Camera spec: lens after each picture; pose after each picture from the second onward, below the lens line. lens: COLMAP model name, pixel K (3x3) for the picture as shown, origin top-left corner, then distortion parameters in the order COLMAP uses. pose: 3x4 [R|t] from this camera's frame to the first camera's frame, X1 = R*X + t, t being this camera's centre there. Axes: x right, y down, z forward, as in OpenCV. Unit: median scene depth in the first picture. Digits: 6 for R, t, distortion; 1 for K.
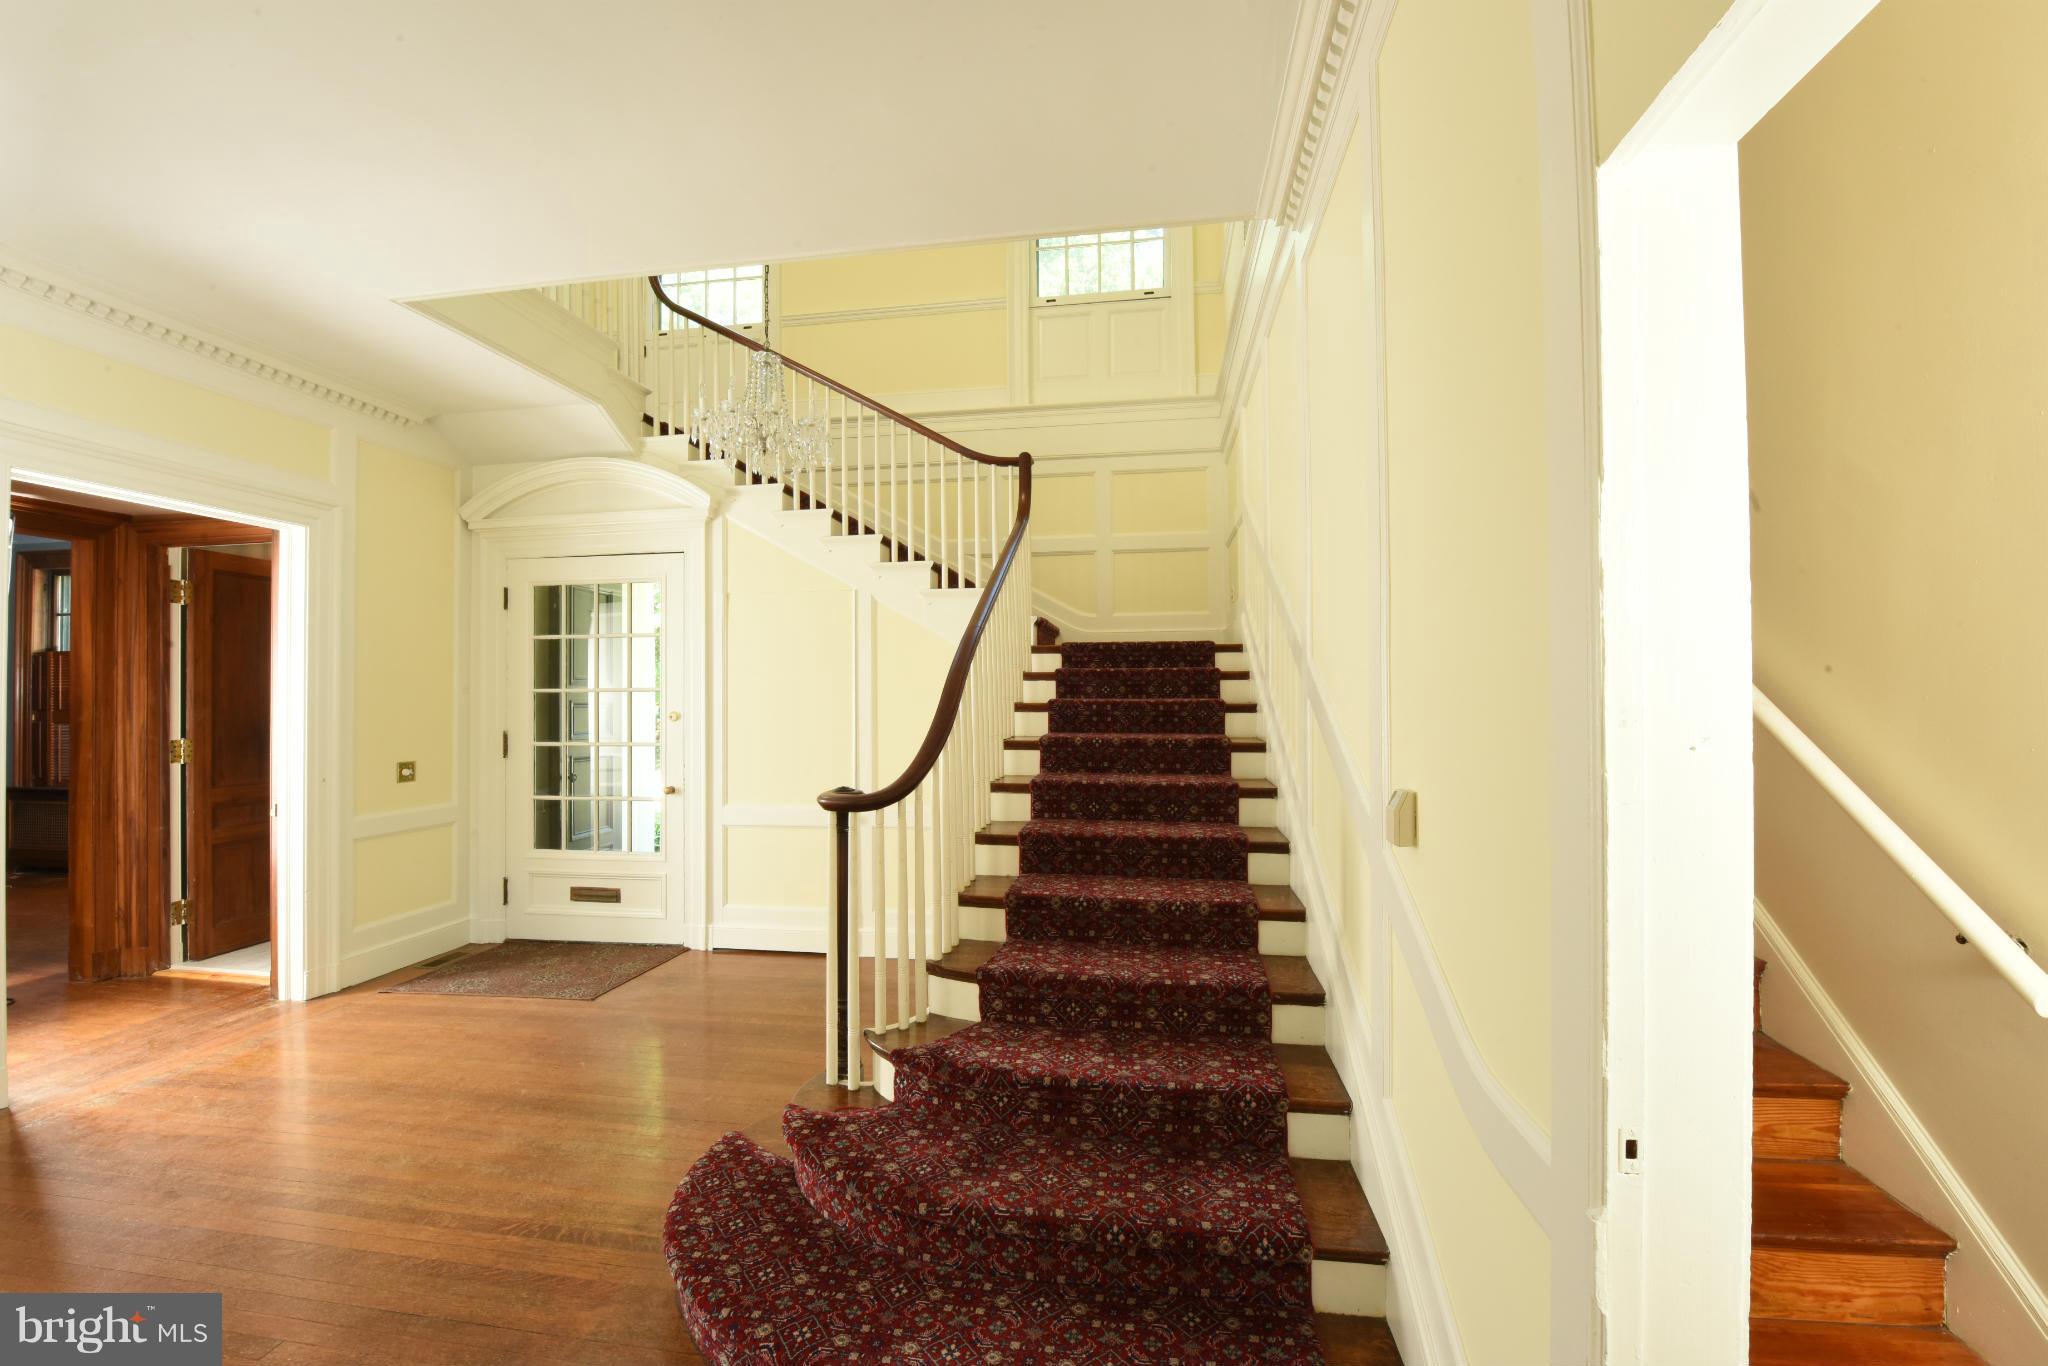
lens RADIAL K [[818.9, 0, 1020.0], [0, 818.9, 697.2], [0, 0, 1]] dist [-0.010427, -0.000218]
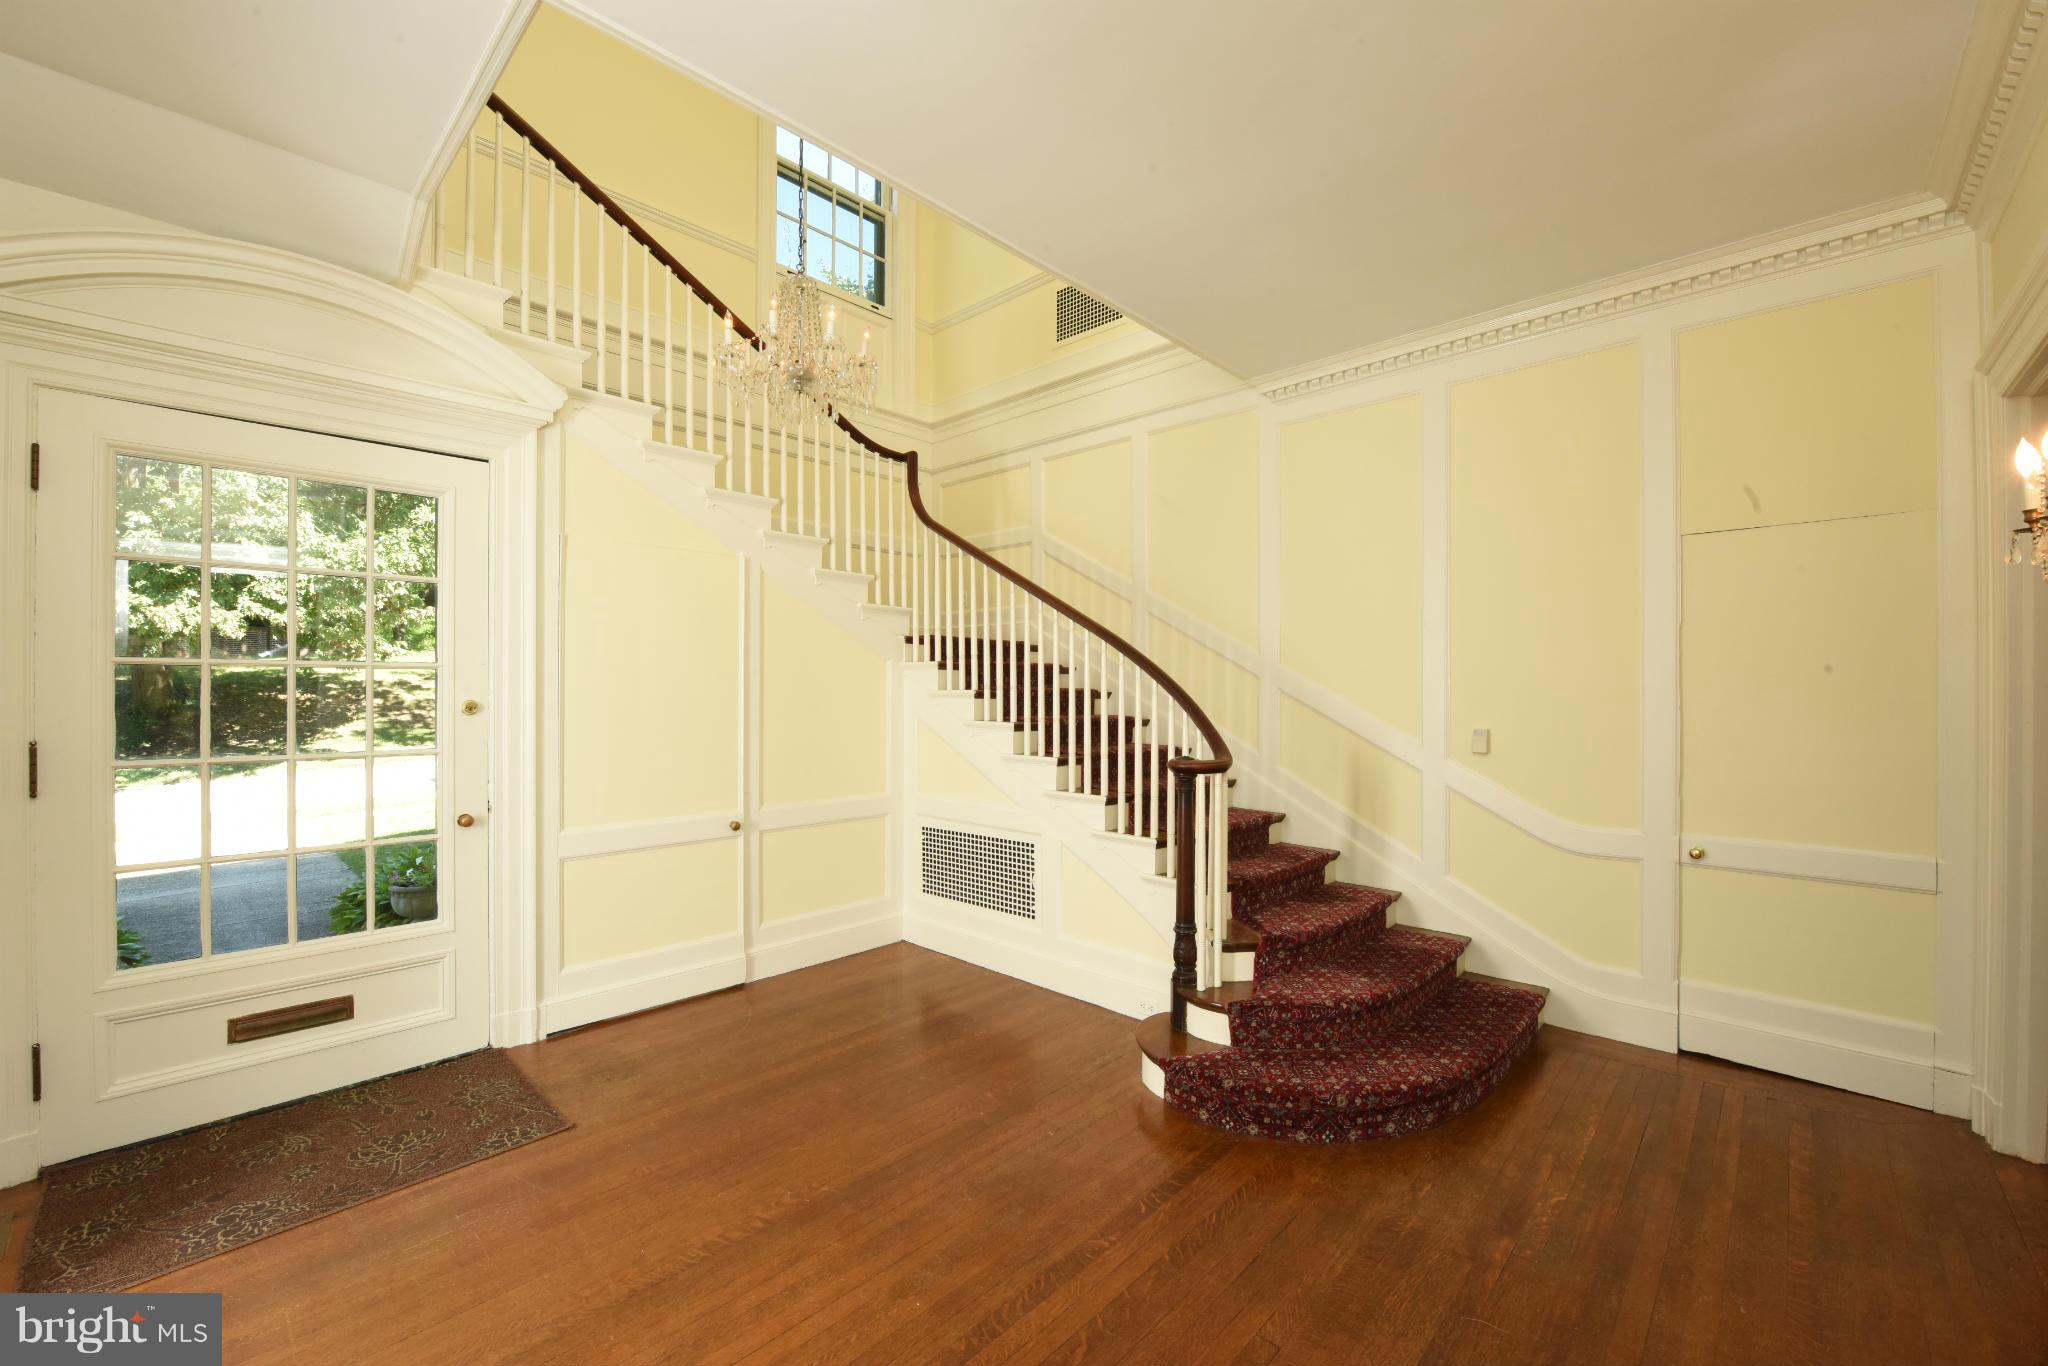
lens RADIAL K [[818.9, 0, 1022.4], [0, 818.9, 685.6], [0, 0, 1]] dist [-0.010427, -0.000218]
pose [[0.555420, 0.020278, 0.831323, -0.790110], [-0.013985, 0.999789, -0.015044, 0.008988], [-0.831452, -0.003271, 0.555587, 0.281126]]
